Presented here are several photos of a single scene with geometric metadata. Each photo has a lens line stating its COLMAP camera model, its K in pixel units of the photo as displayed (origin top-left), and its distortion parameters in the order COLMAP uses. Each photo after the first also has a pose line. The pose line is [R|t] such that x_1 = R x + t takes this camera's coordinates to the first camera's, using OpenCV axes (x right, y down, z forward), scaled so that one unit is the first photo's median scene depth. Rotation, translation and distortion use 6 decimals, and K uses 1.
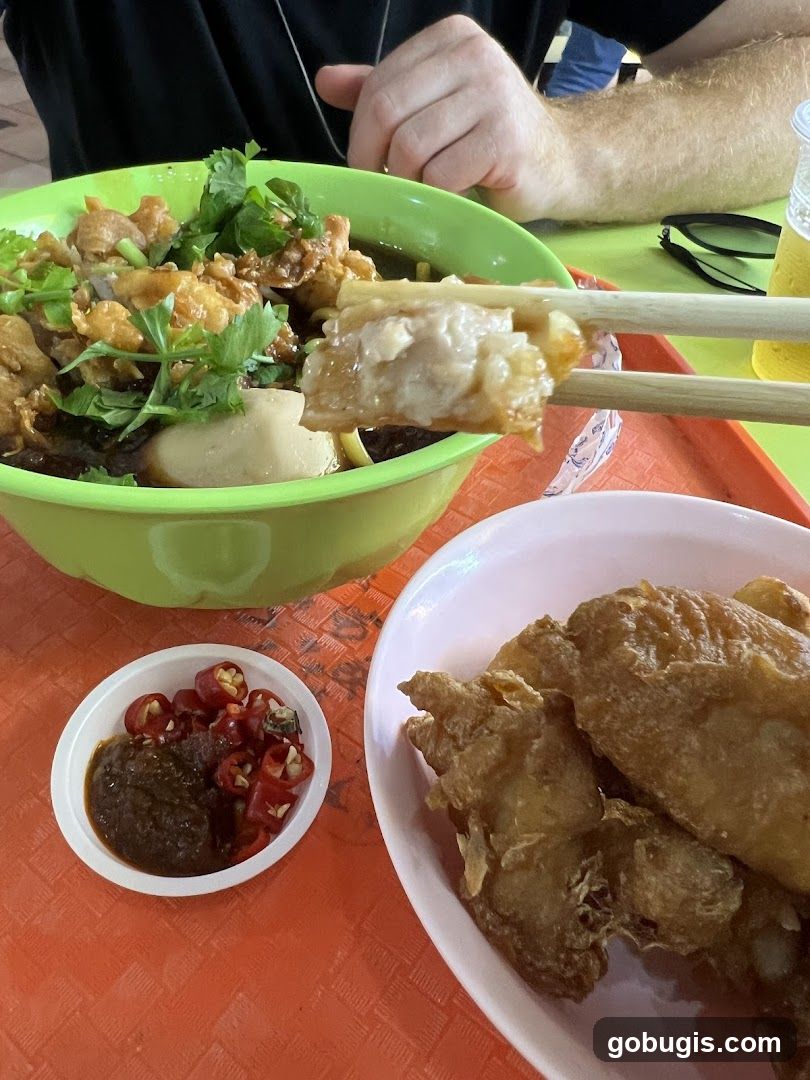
lens RADIAL K [[899.3, 0, 405.0], [0, 899.3, 540.0], [0, 0, 1]] dist [0.008188, -0.042066]
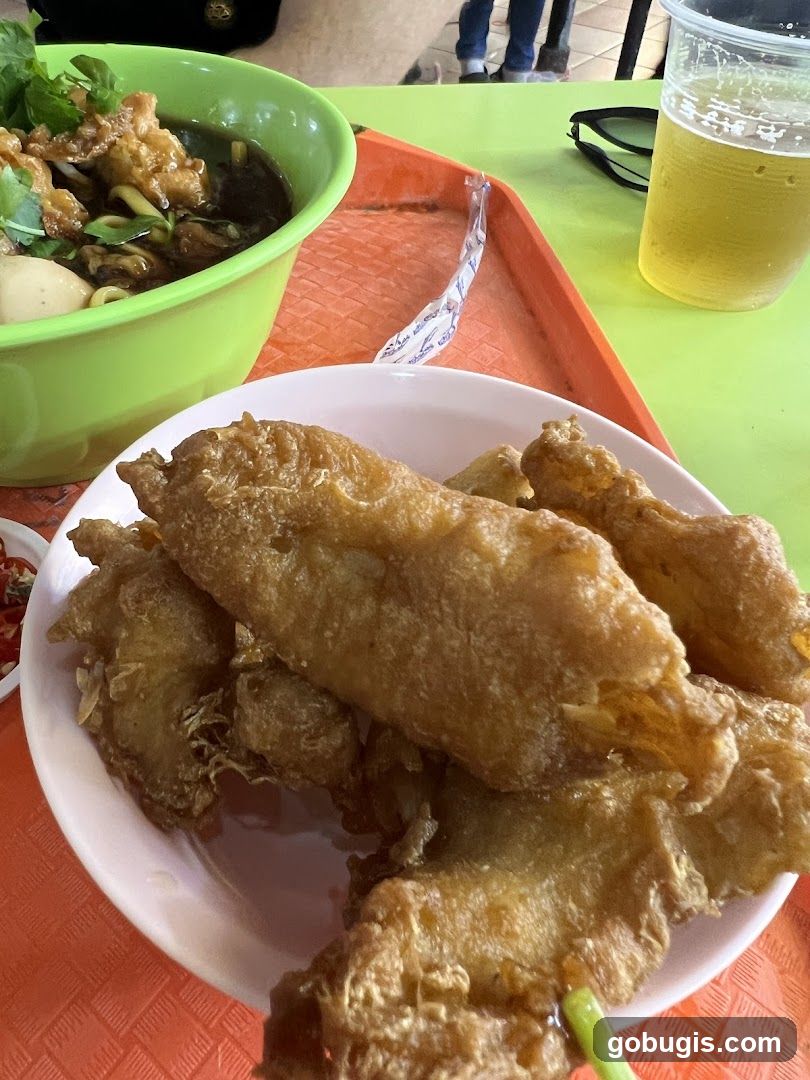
lens RADIAL K [[899.3, 0, 405.0], [0, 899.3, 540.0], [0, 0, 1]] dist [0.008188, -0.042066]
pose [[0.998746, 0.010705, -0.048897, 0.478045], [-0.007839, 0.998261, 0.058422, 0.122295], [0.049437, -0.057966, 0.997094, 0.017980]]
